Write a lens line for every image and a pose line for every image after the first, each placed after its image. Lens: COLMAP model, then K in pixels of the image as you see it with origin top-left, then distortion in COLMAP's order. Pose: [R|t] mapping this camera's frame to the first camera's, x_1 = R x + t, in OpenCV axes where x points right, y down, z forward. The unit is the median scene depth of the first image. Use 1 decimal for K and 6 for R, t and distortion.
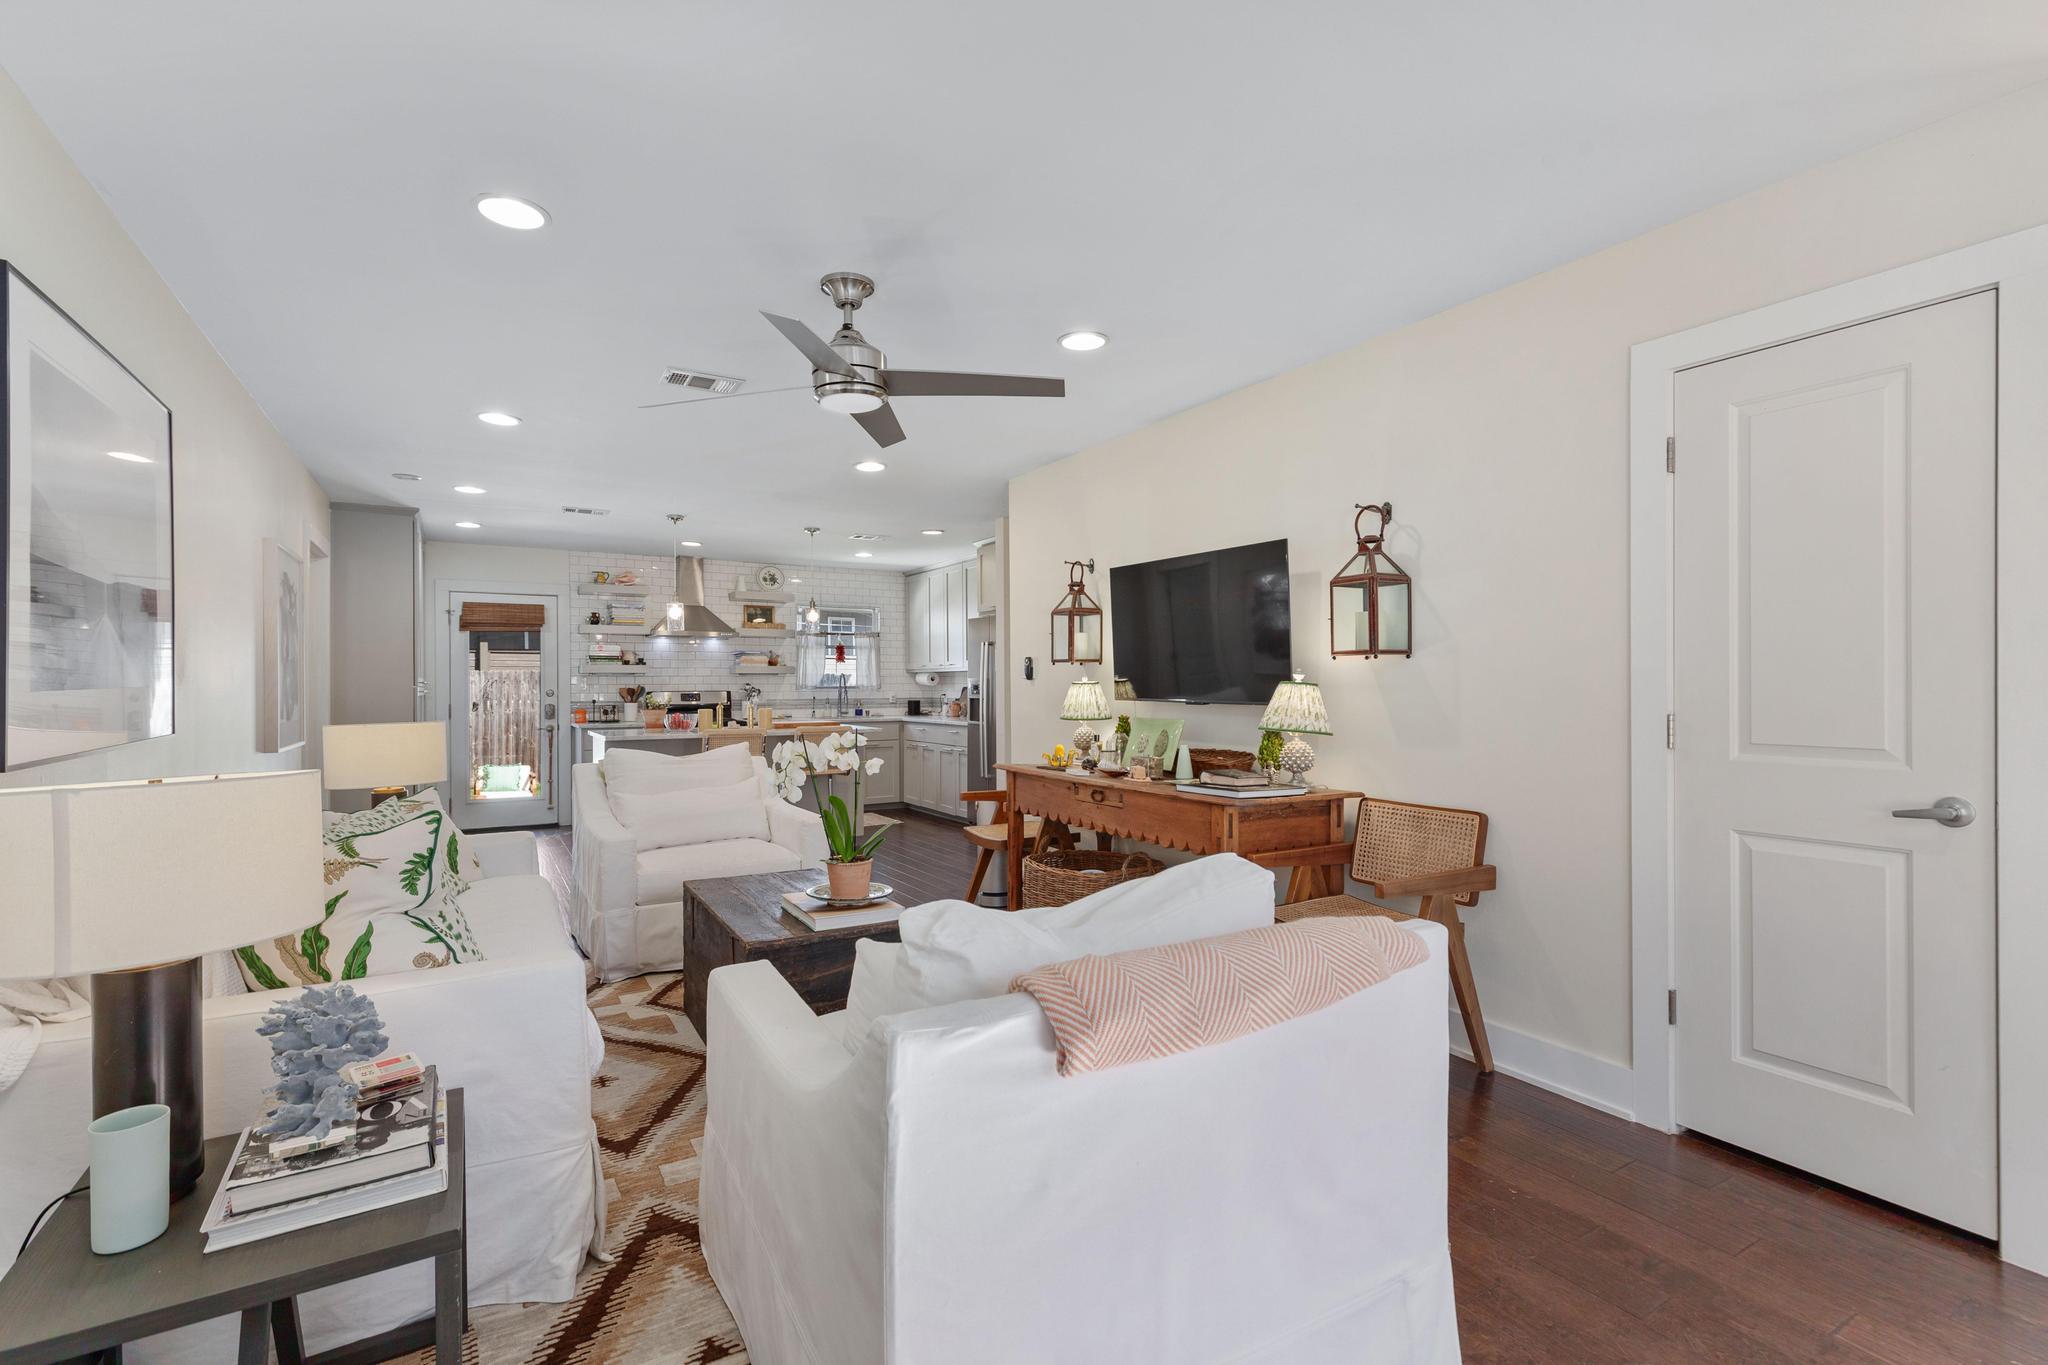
lens RADIAL K [[914.7, 0, 1018.2], [0, 914.7, 689.3], [0, 0, 1]] dist [-0.000637, 0.000047]
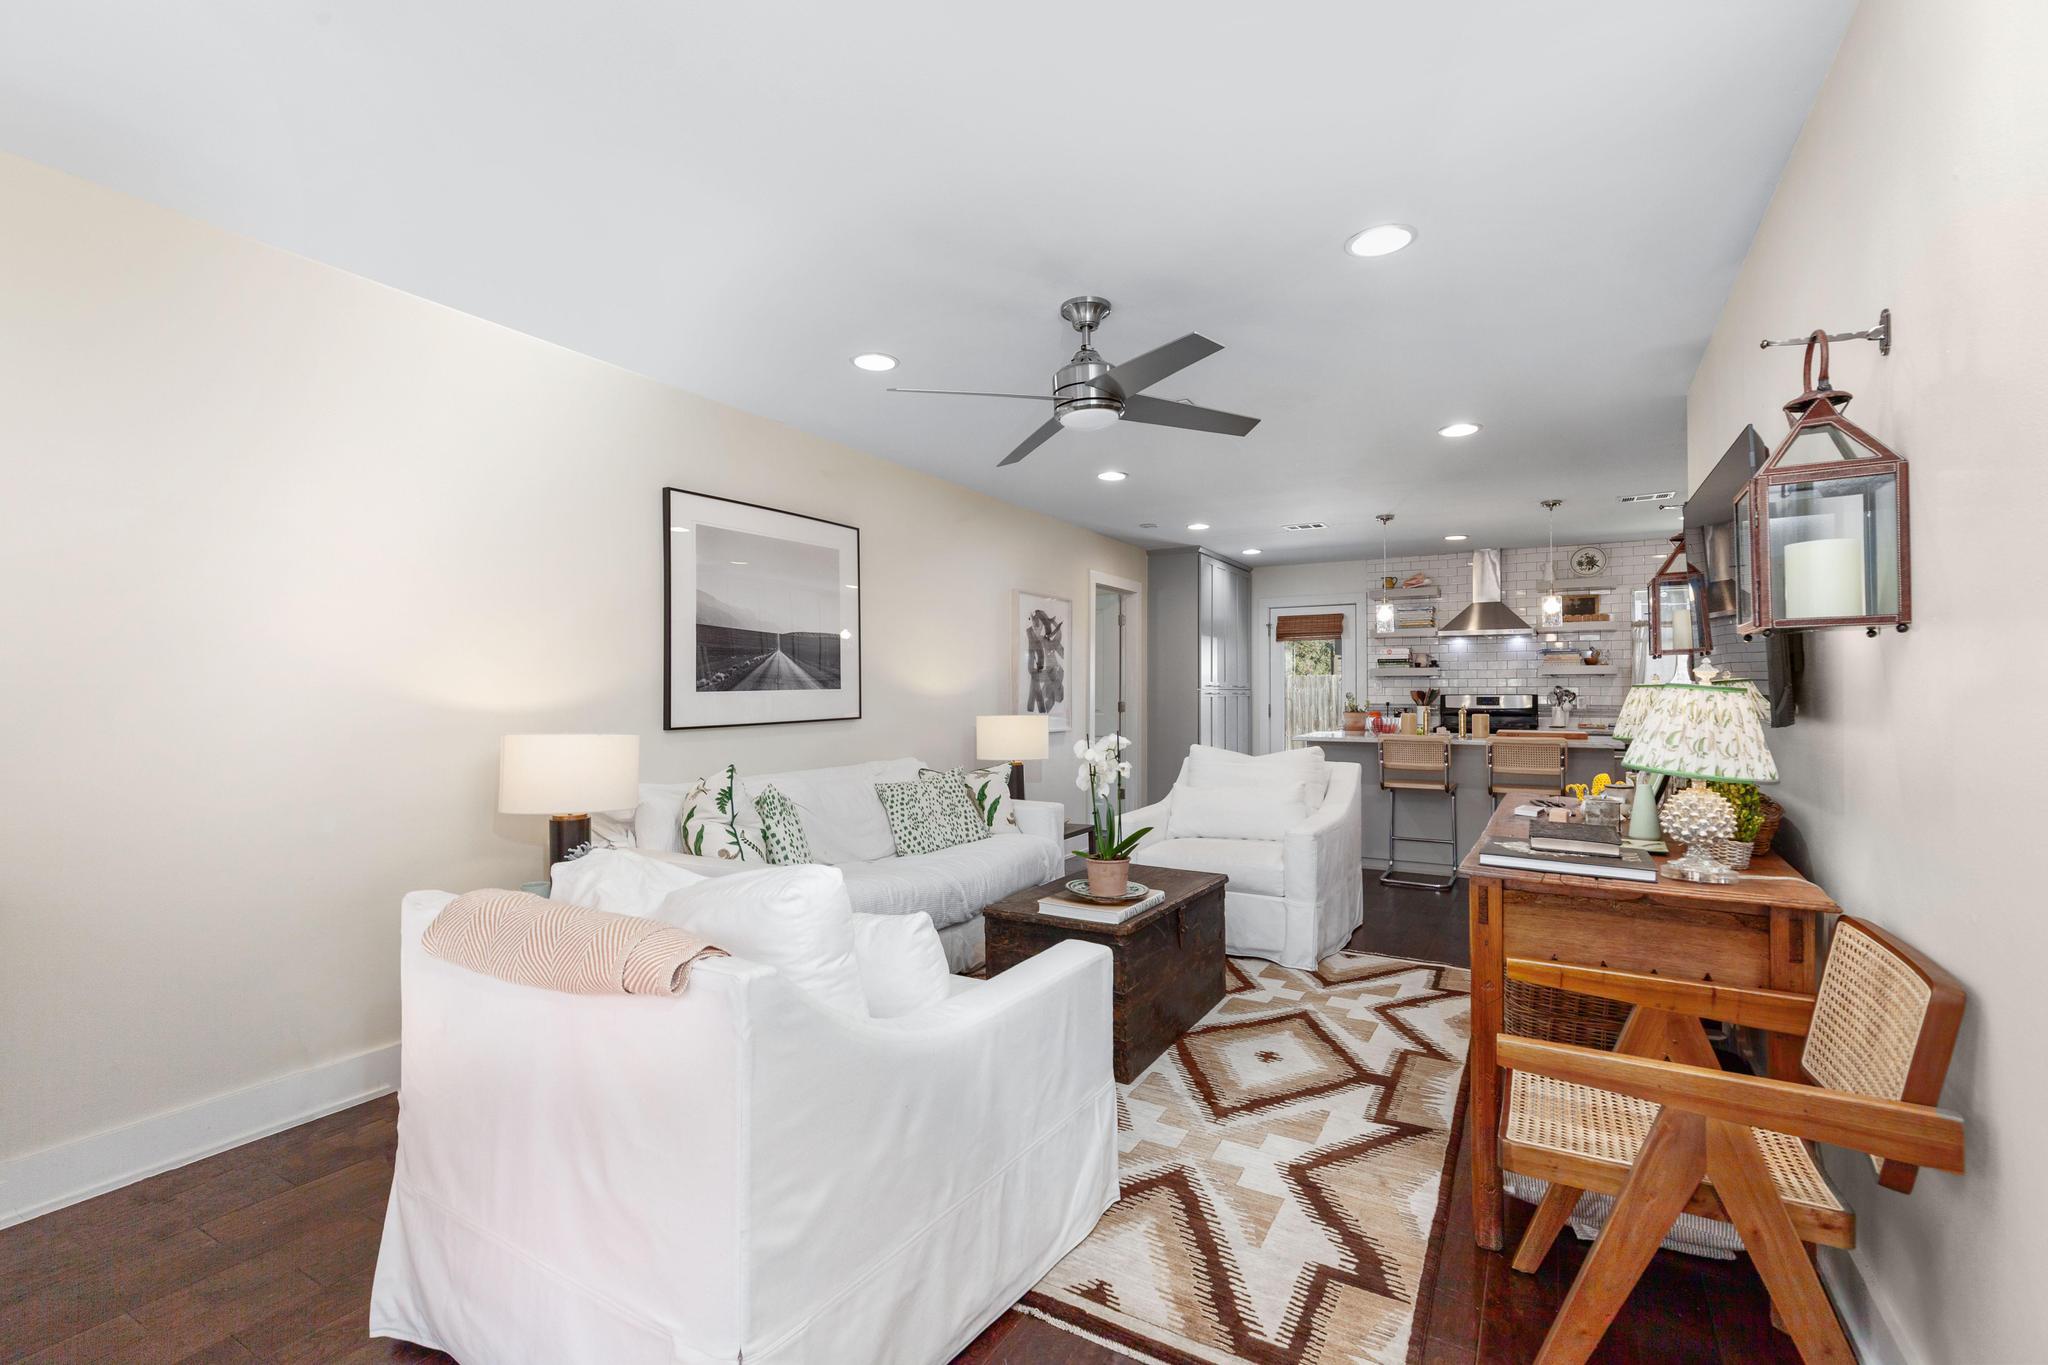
lens RADIAL K [[914.7, 0, 1018.2], [0, 914.7, 689.3], [0, 0, 1]] dist [-0.000637, 0.000047]
pose [[0.487813, 0.002875, -0.872944, 0.228927], [-0.004954, 0.999988, 0.000525, -0.001512], [0.872934, 0.004068, 0.487821, 0.139522]]
